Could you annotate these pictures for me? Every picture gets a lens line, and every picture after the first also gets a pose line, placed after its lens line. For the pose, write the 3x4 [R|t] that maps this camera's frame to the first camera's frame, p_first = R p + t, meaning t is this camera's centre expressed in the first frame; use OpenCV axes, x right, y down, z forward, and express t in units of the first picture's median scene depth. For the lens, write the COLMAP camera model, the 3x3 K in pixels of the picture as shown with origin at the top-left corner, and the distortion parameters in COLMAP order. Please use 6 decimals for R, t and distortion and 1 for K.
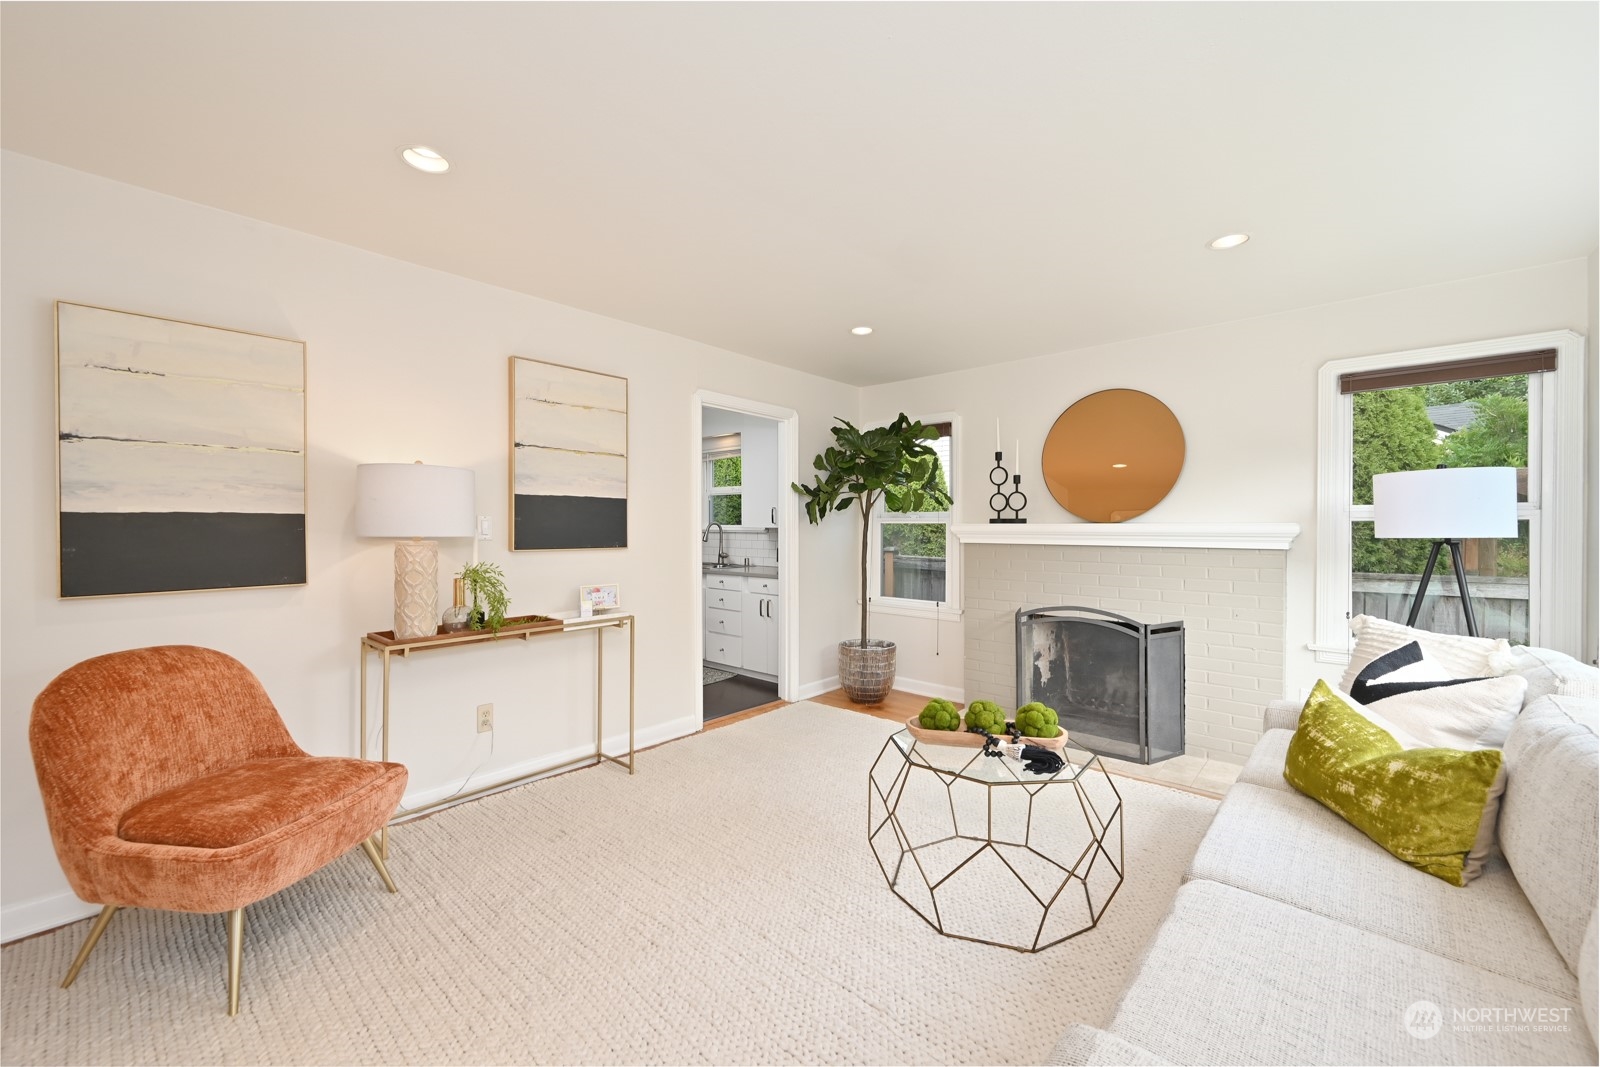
lens RADIAL K [[627.7, 0, 800.0], [0, 627.7, 533.5], [0, 0, 1]] dist [-0.001038, -0.000114]
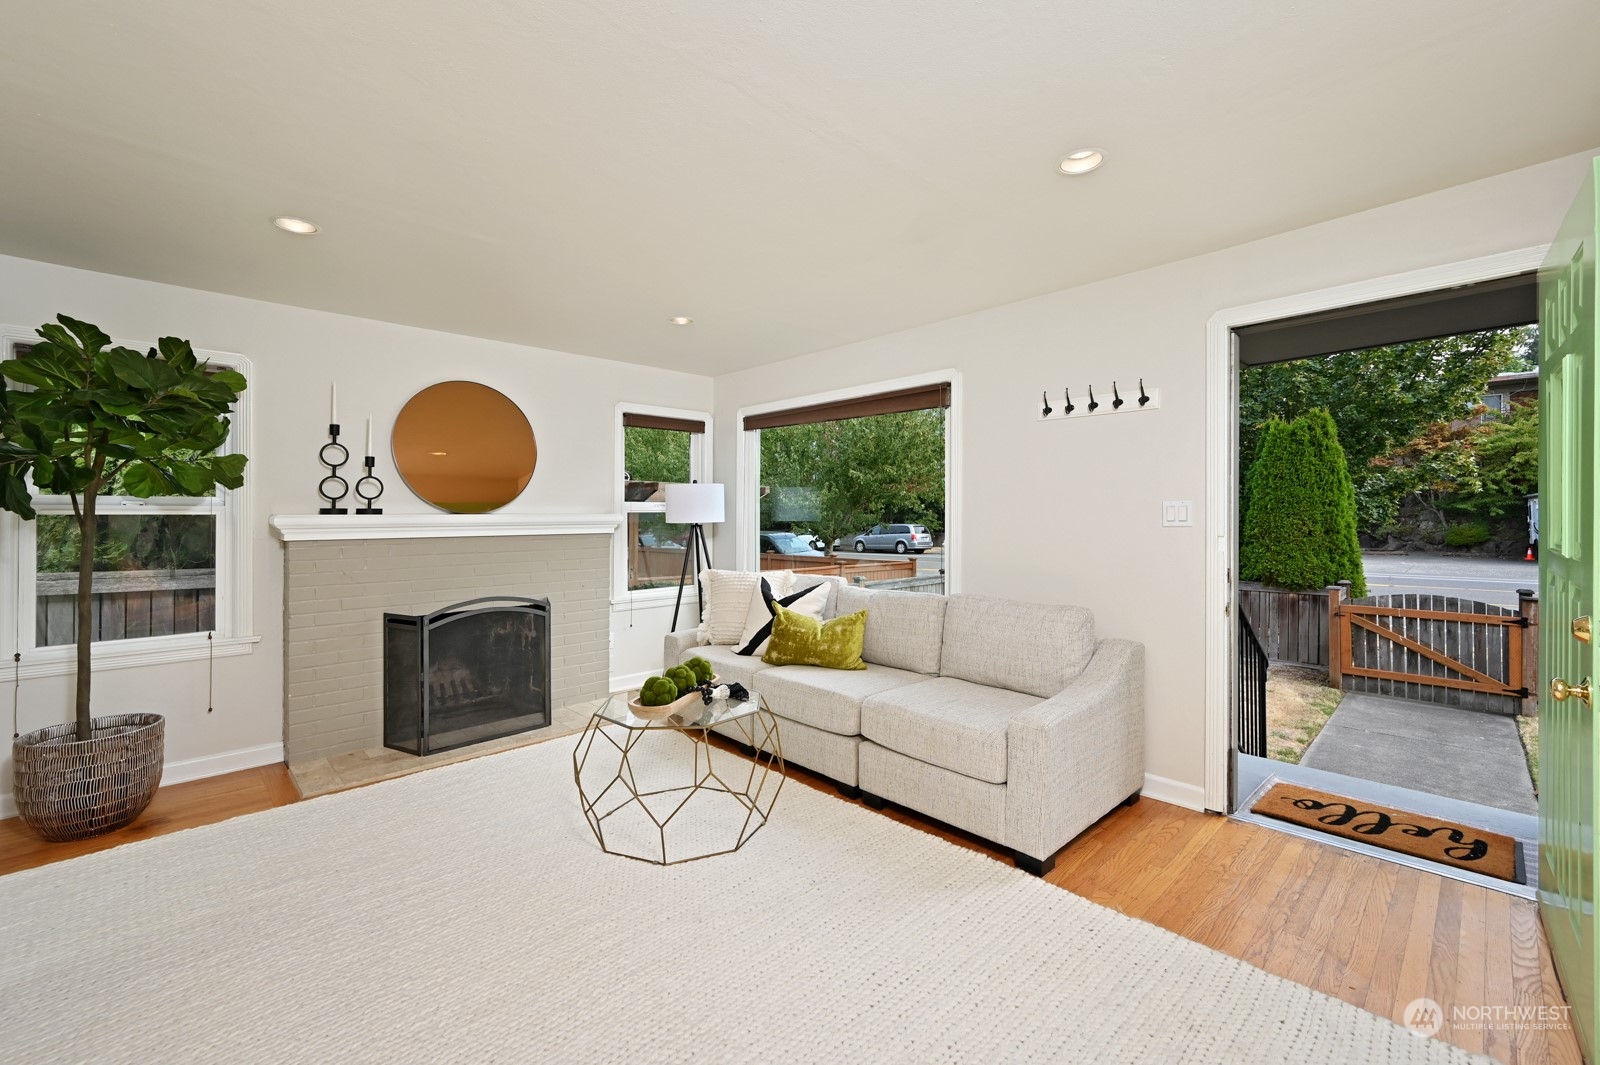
lens RADIAL K [[654.3, 0, 806.8], [0, 654.3, 520.4], [0, 0, 1]] dist [-0.001601, -0.000095]
pose [[0.075064, -0.010257, 0.997126, -0.505747], [0.015965, 0.999831, 0.009083, -0.007179], [-0.997051, 0.015237, 0.075215, 0.372359]]
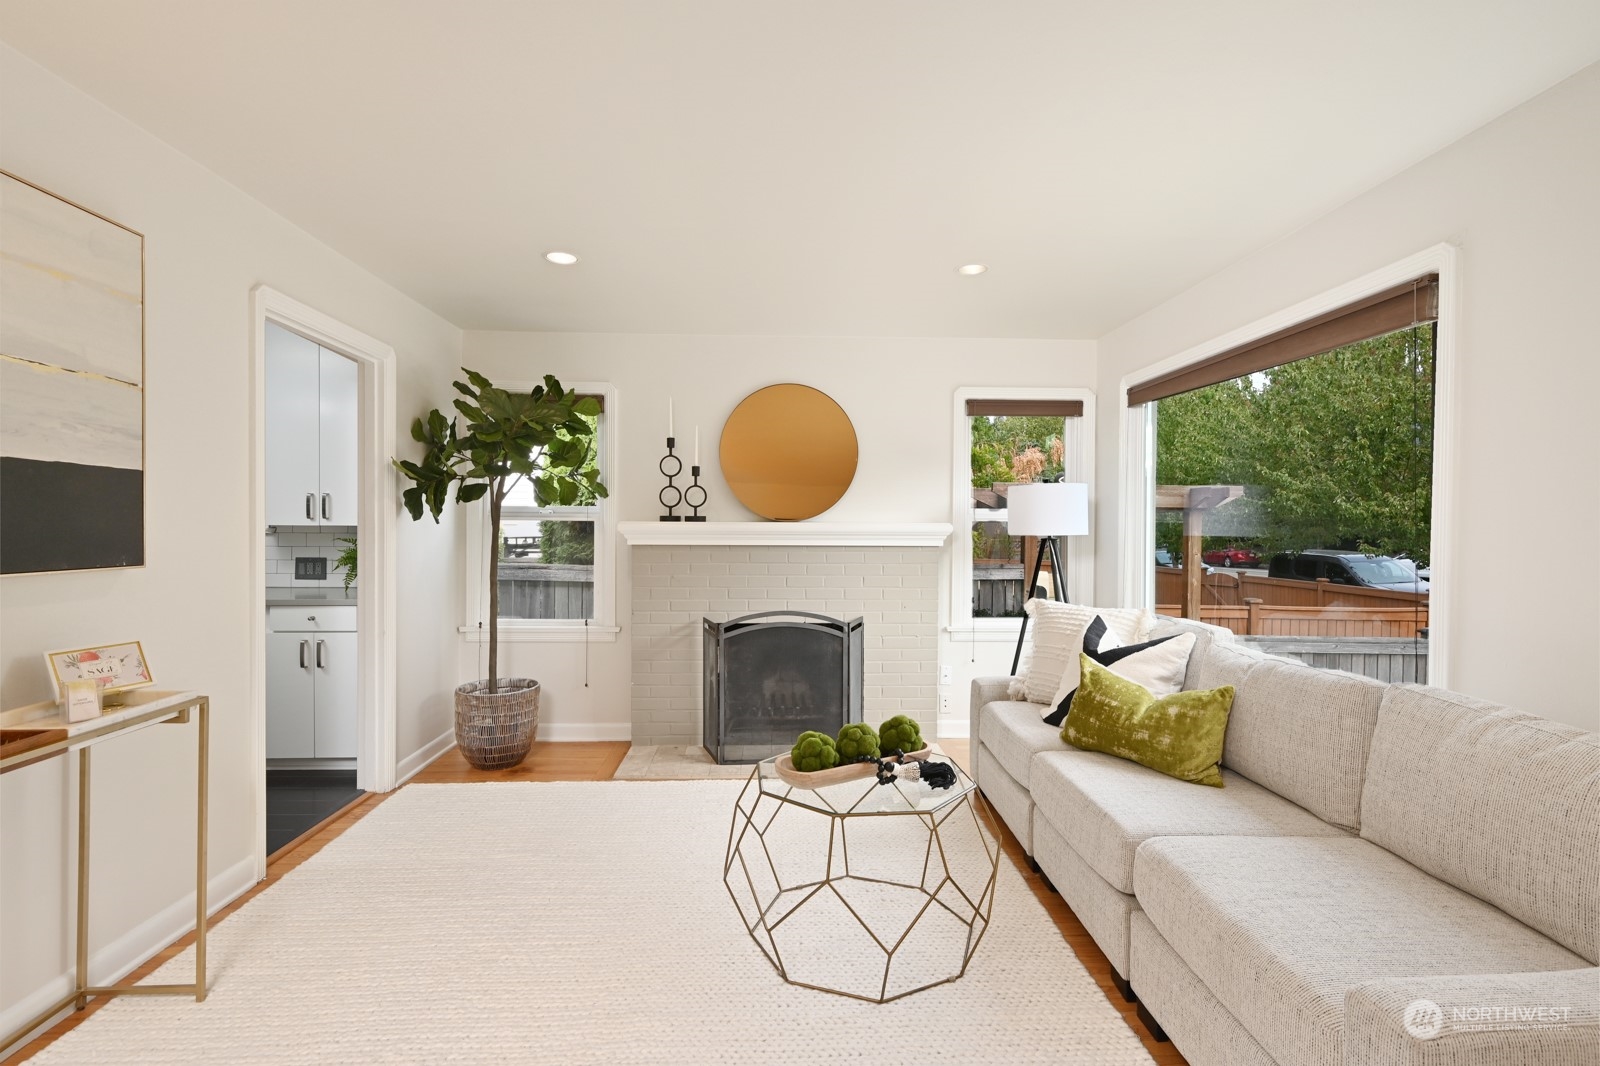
lens RADIAL K [[729.0, 0, 800.2], [0, 729.0, 528.8], [0, 0, 1]] dist [-0.000360, 0.000367]
pose [[0.718347, -0.001942, 0.695682, -0.270233], [0.003713, 0.999993, -0.001042, -0.004606], [-0.695675, 0.003332, 0.718349, 0.178030]]
